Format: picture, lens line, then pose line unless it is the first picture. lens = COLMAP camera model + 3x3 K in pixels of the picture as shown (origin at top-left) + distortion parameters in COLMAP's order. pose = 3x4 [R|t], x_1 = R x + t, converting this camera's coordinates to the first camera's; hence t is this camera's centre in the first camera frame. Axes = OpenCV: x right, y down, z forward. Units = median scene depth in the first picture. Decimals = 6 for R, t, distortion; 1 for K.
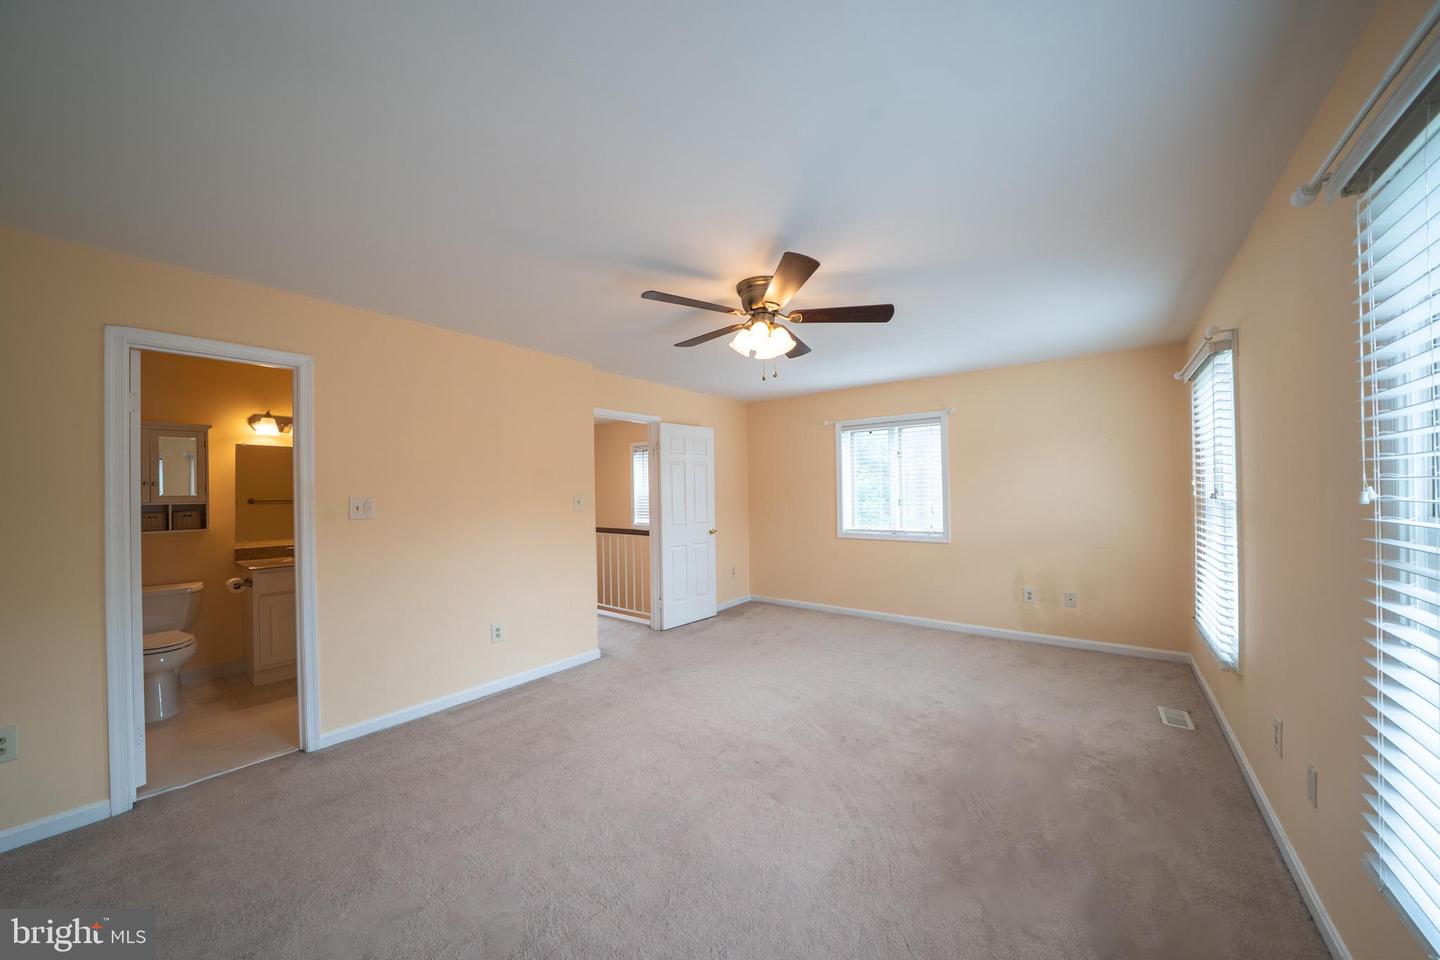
lens RADIAL K [[500.9, 0, 722.2], [0, 500.9, 484.3], [0, 0, 1]] dist [-0.020894, 0.000224]
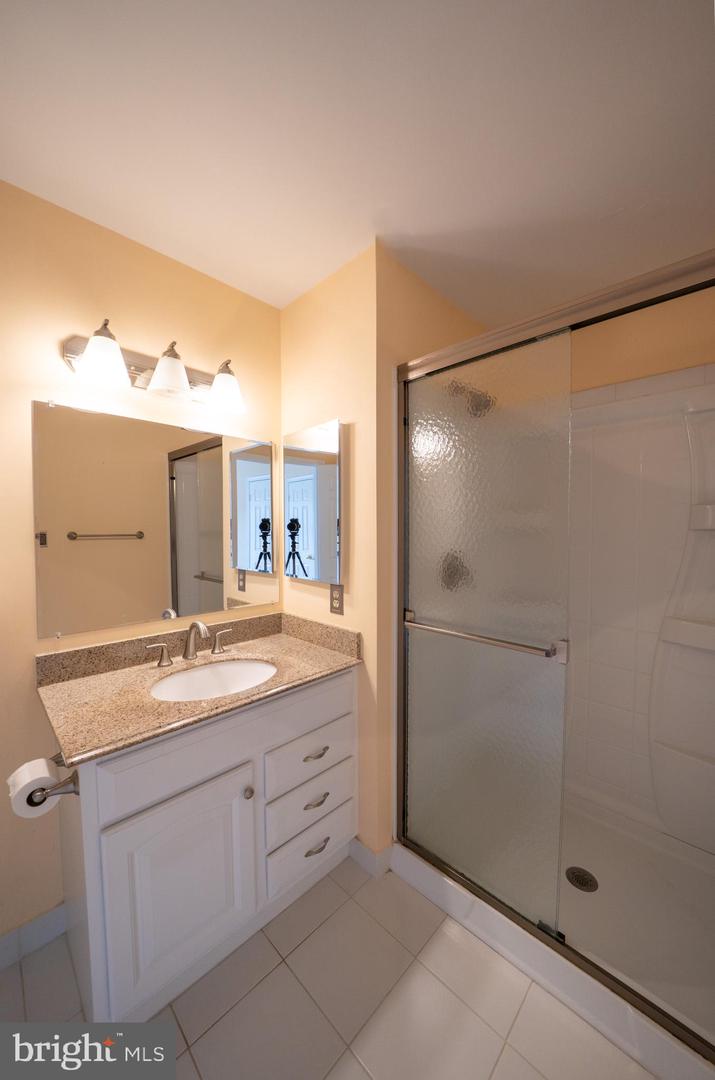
lens RADIAL K [[375.7, 0, 363.9], [0, 375.7, 540.4], [0, 0, 1]] dist [-0.020894, 0.000224]
pose [[0.994700, 0.021708, -0.100503, -0.531356], [-0.016706, 0.998592, 0.050352, 0.010446], [0.101454, -0.048406, 0.993662, 0.557994]]
